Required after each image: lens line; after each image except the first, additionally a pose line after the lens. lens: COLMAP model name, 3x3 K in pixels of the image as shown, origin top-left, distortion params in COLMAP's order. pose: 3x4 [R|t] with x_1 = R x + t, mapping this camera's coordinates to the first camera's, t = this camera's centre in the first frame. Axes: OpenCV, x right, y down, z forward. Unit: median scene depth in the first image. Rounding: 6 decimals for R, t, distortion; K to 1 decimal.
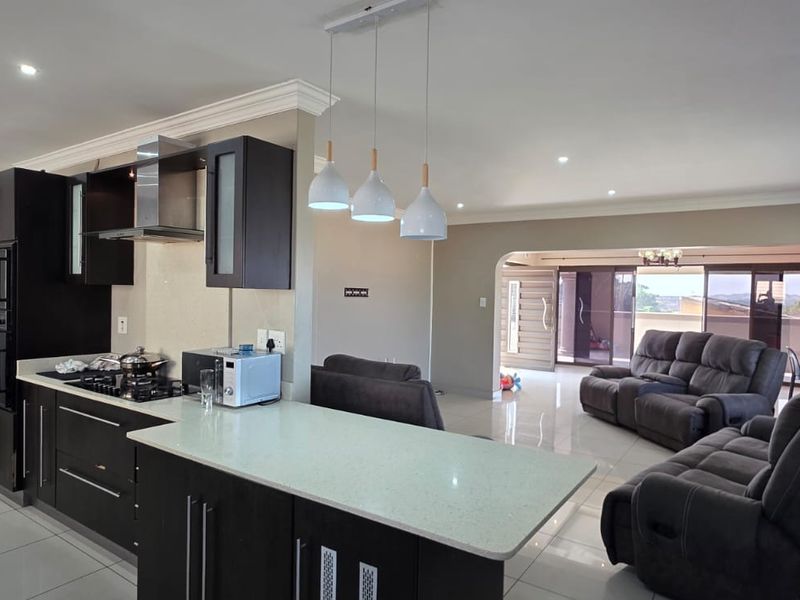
lens RADIAL K [[519.8, 0, 395.5], [0, 519.8, 302.3], [0, 0, 1]] dist [-0.002231, 0.002101]
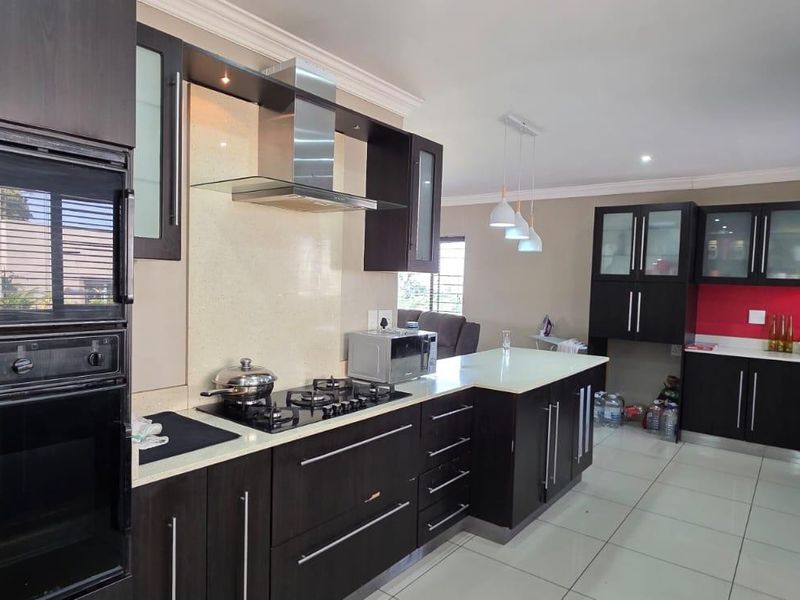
lens RADIAL K [[519.8, 0, 395.5], [0, 519.8, 302.3], [0, 0, 1]] dist [-0.002231, 0.002101]
pose [[0.058624, -0.064203, 0.996213, -0.941704], [-0.005985, 0.997889, 0.064664, -0.023420], [-0.998262, -0.009754, 0.058116, 0.646789]]
